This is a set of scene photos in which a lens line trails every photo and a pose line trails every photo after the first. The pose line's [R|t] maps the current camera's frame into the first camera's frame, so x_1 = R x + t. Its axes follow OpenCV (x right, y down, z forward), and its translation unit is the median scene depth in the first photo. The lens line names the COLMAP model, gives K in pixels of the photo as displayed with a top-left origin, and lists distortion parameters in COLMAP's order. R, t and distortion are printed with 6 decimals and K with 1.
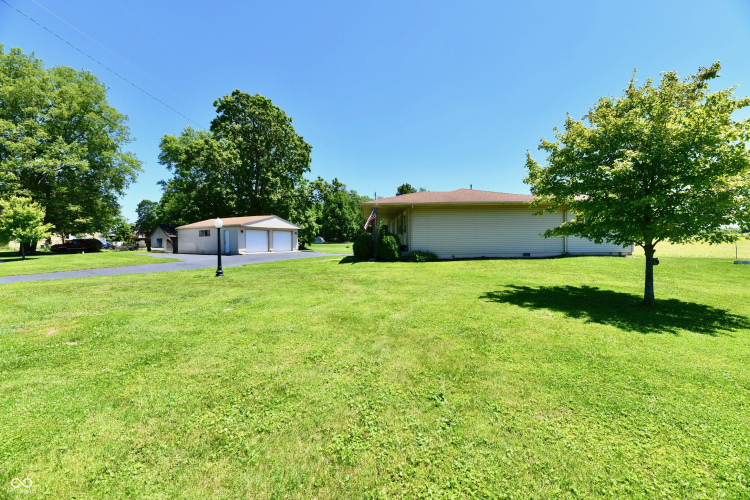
lens RADIAL K [[302.8, 0, 375.0], [0, 302.8, 250.0], [0, 0, 1]] dist [-0.001444, -0.000222]
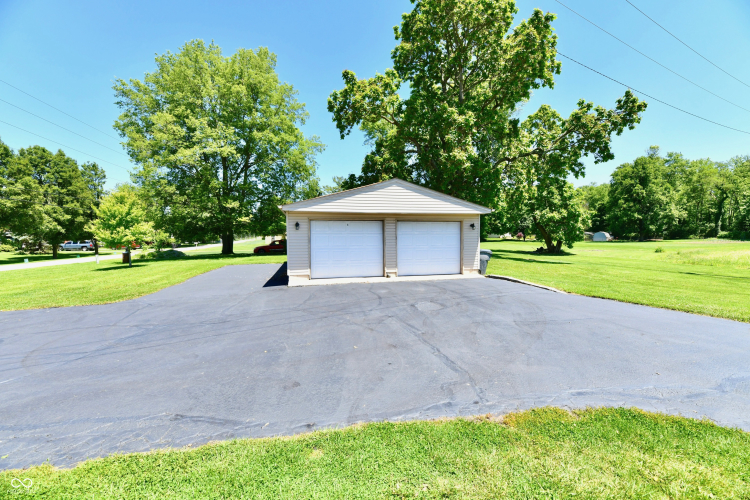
lens RADIAL K [[308.2, 0, 375.0], [0, 308.2, 250.0], [0, 0, 1]] dist [-0.002155, -0.000058]
pose [[0.673117, 0.026535, -0.739059, -0.031570], [-0.017134, 0.999647, 0.020287, -0.015552], [0.739337, -0.000992, 0.673335, 0.321553]]
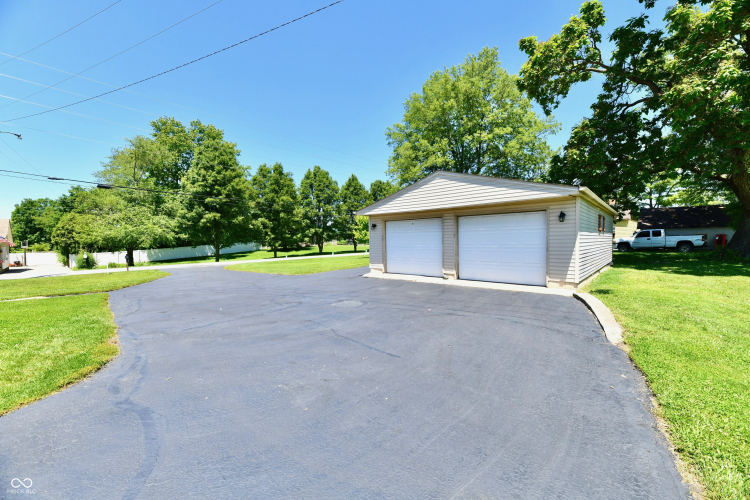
lens RADIAL K [[302.8, 0, 375.0], [0, 302.8, 250.0], [0, 0, 1]] dist [-0.001444, -0.000222]
pose [[-0.248854, 0.042949, -0.967588, 0.005081], [-0.011689, 0.998810, 0.047341, -0.018697], [0.968470, 0.023091, -0.248056, 0.448740]]
